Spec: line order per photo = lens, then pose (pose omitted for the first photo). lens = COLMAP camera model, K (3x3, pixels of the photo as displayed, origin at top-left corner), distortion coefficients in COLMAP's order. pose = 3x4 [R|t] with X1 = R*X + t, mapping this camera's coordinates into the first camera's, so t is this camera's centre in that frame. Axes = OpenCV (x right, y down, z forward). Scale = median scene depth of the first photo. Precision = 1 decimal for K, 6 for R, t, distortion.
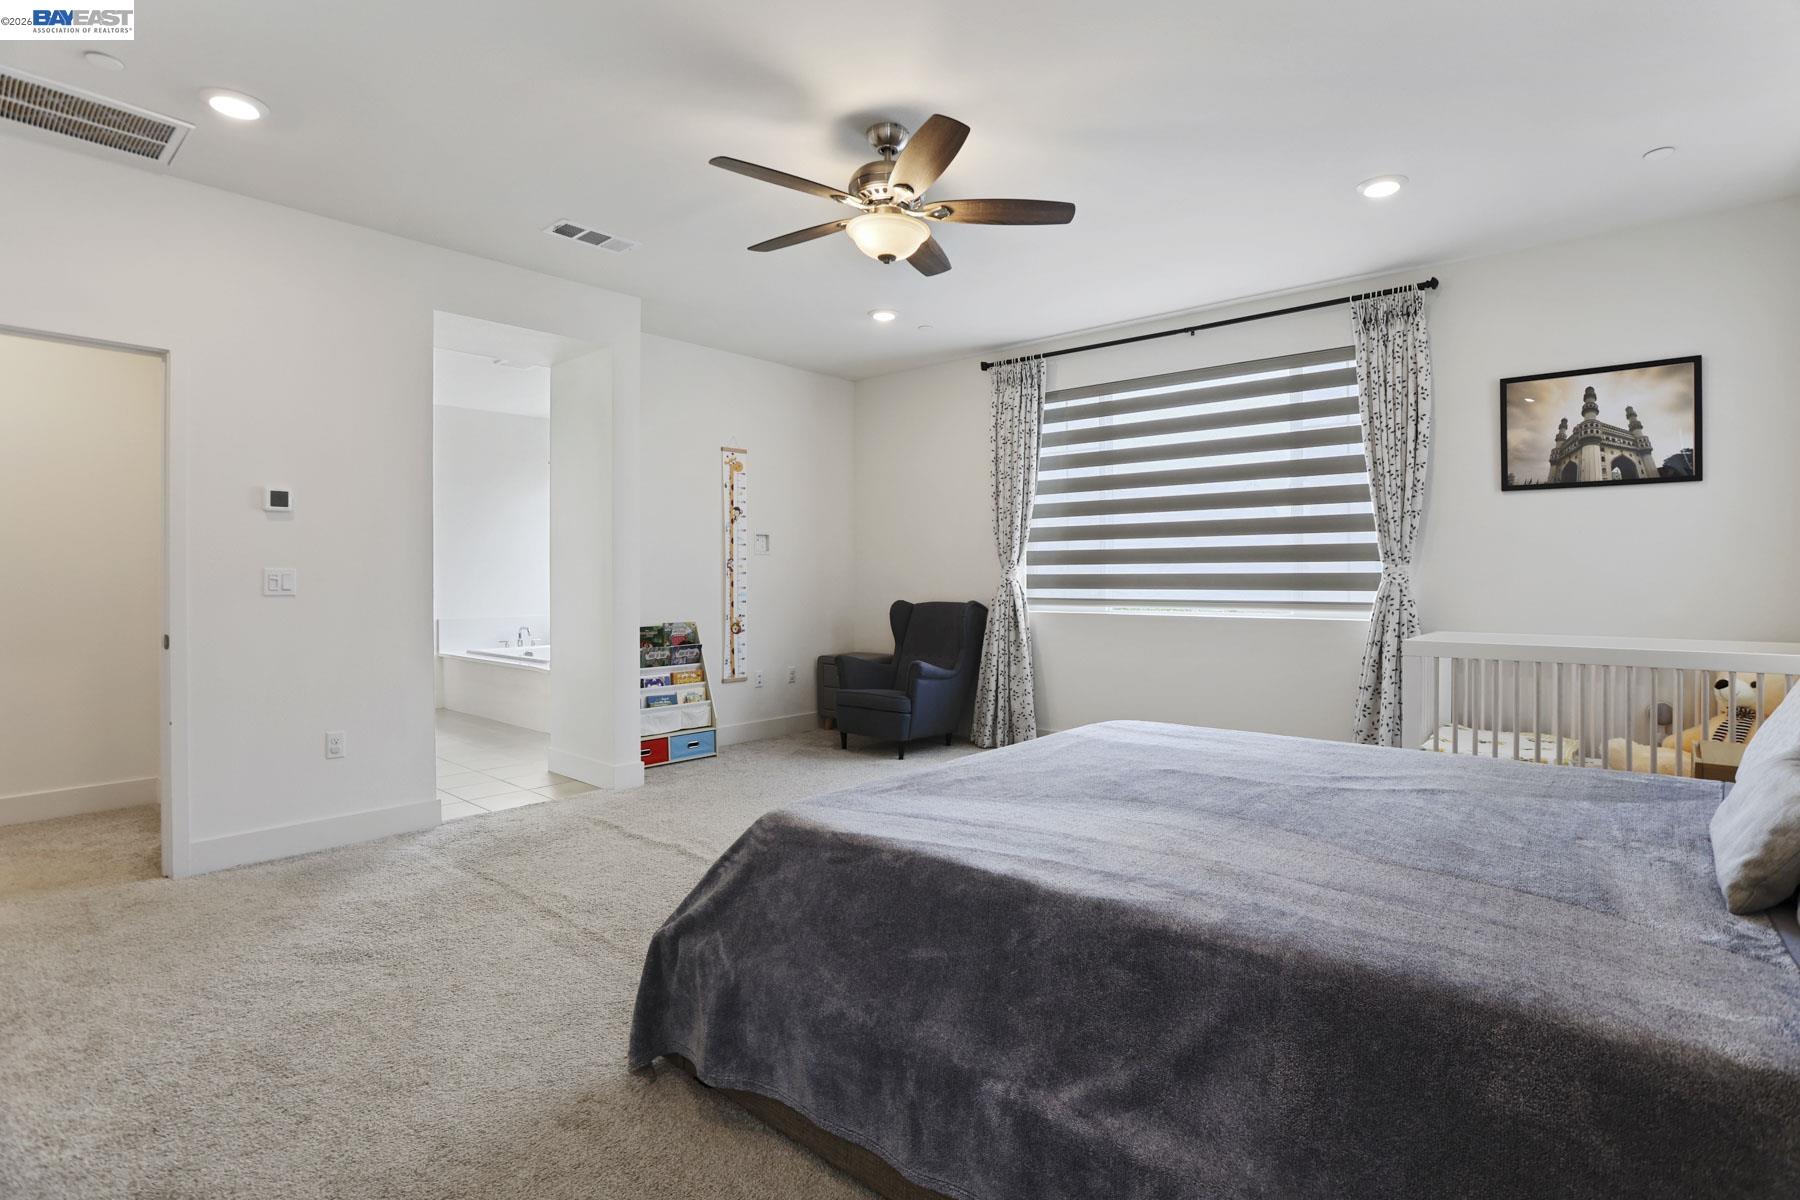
lens RADIAL K [[885.9, 0, 906.0], [0, 885.9, 578.2], [0, 0, 1]] dist [-0.057282, 0.020515]
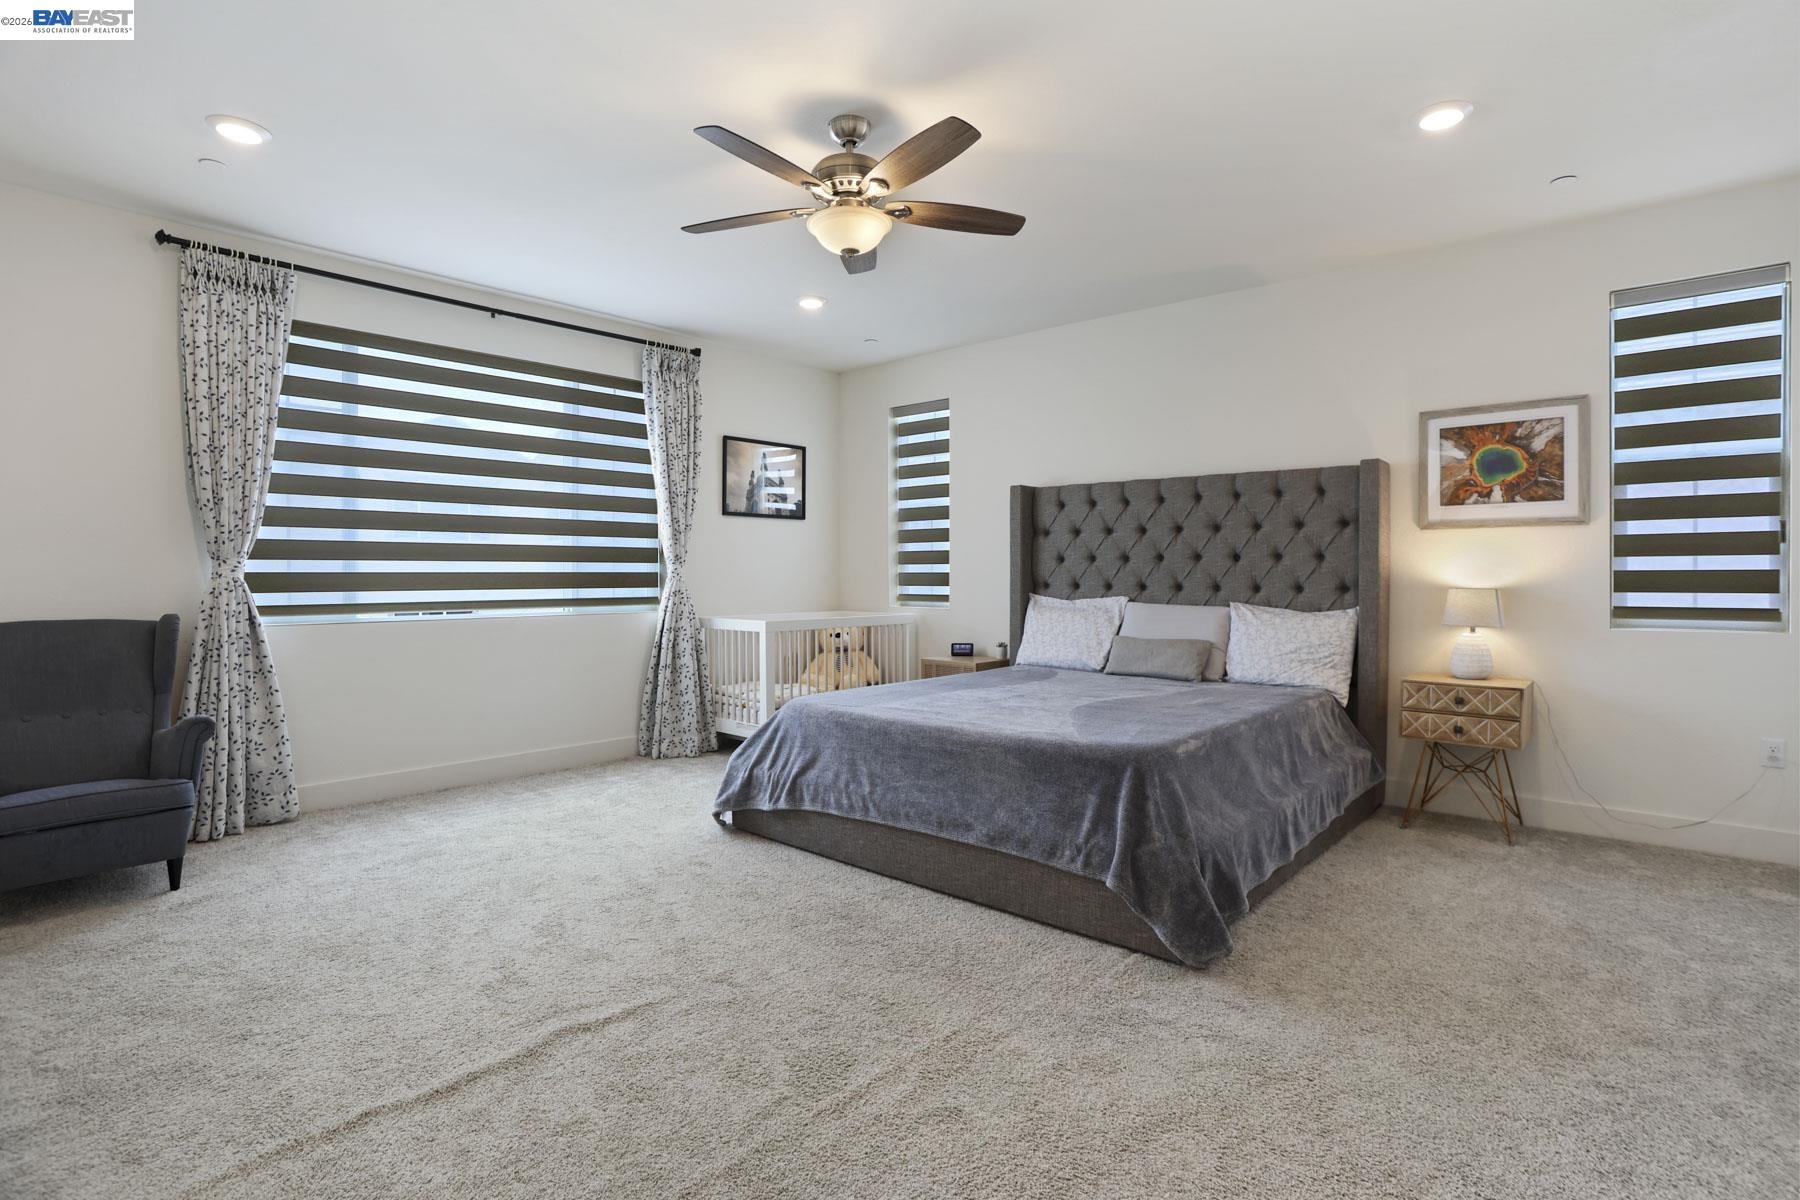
lens RADIAL K [[885.9, 0, 906.0], [0, 885.9, 578.2], [0, 0, 1]] dist [-0.057282, 0.020515]
pose [[0.017137, 0.001798, 0.999852, -0.743928], [0.005386, 0.999984, -0.001891, 0.006320], [-0.999839, 0.005418, 0.017127, 0.681966]]
